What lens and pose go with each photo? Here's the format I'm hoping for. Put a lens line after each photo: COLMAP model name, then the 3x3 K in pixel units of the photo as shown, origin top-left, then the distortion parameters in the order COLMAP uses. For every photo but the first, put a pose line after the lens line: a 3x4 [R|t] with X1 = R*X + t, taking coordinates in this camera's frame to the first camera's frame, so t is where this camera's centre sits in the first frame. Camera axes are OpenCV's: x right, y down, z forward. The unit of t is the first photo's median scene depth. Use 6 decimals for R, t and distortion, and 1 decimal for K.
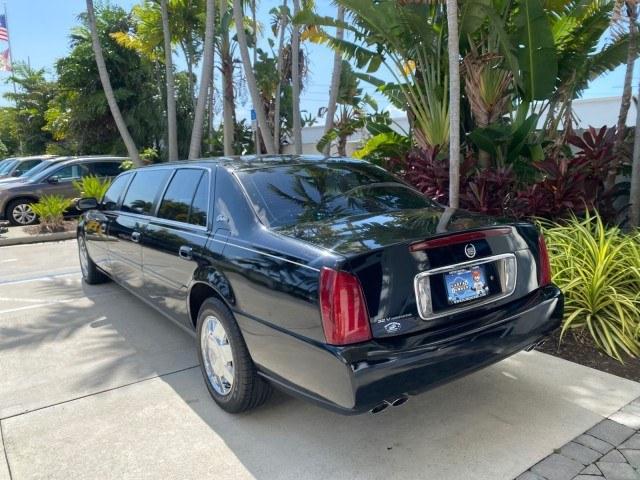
lens RADIAL K [[503.7, 0, 321.5], [0, 503.7, 239.5], [0, 0, 1]] dist [0.003557, -0.002677]
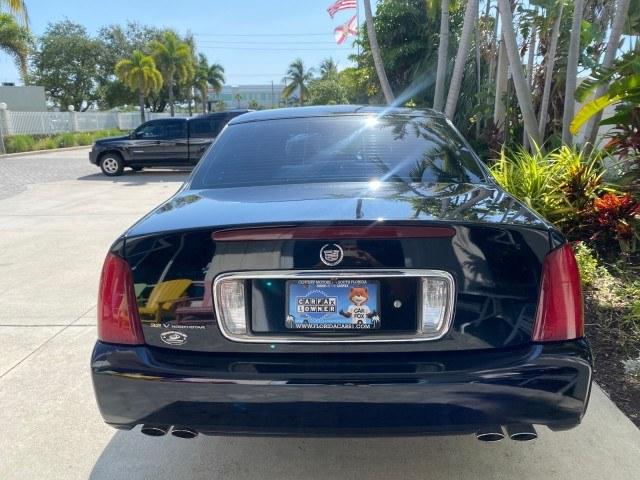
lens RADIAL K [[497.0, 0, 320.4], [0, 497.0, 235.8], [0, 0, 1]] dist [0.006584, 0.000173]
pose [[0.789085, 0.144124, -0.597138, 0.277233], [-0.093661, 0.988949, 0.114924, -0.029989], [0.607102, -0.034756, 0.793863, 0.210201]]
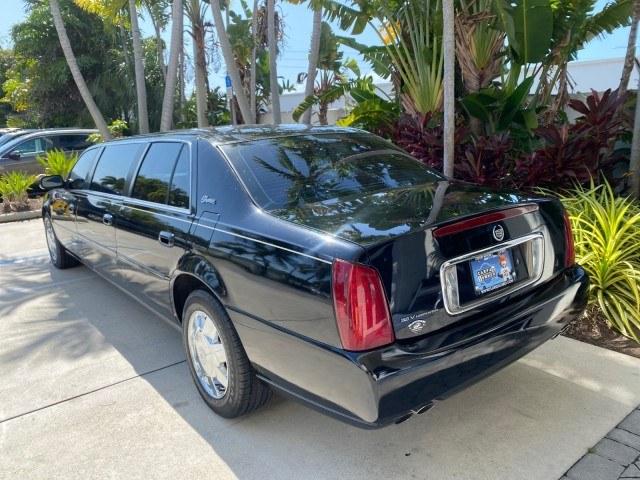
lens RADIAL K [[503.7, 0, 321.5], [0, 503.7, 239.5], [0, 0, 1]] dist [0.003557, -0.002677]
pose [[0.998603, -0.024306, 0.046910, -0.022362], [0.021498, 0.997999, 0.059461, -0.010413], [-0.048261, -0.058370, 0.997128, 0.060082]]
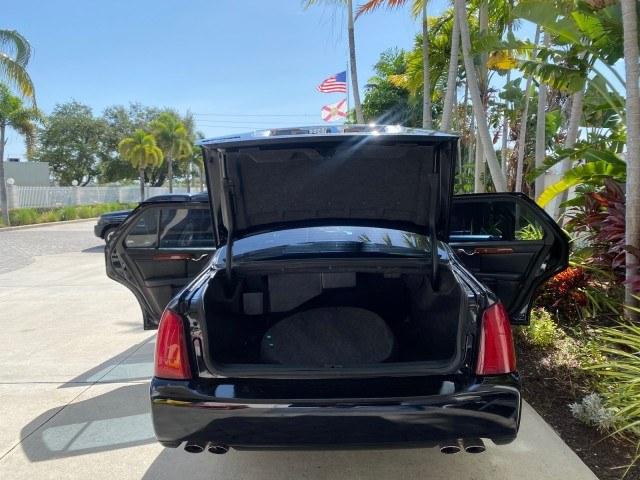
lens RADIAL K [[494.7, 0, 316.9], [0, 494.7, 233.8], [0, 0, 1]] dist [0.030871, -0.030698]
pose [[0.794304, 0.056184, -0.604917, 0.338082], [-0.094611, 0.995006, -0.031817, -0.034282], [0.600109, 0.082504, 0.795652, 0.118368]]
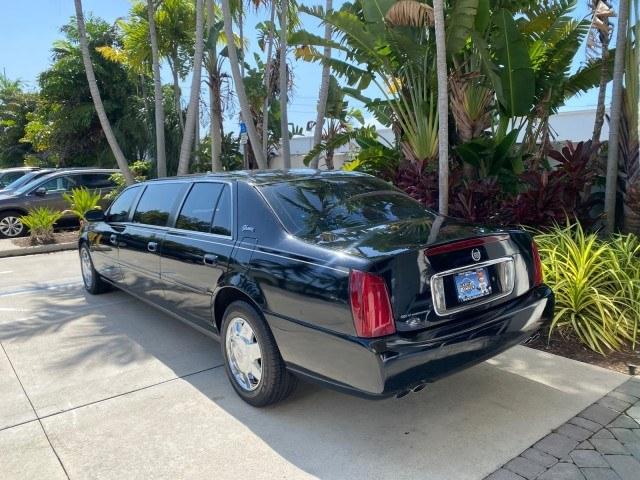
lens RADIAL K [[503.7, 0, 321.5], [0, 503.7, 239.5], [0, 0, 1]] dist [0.003557, -0.002677]
pose [[0.998893, -0.009070, 0.046151, -0.044296], [0.010014, 0.999744, -0.020265, 0.003193], [-0.045955, 0.020705, 0.998729, -0.049815]]
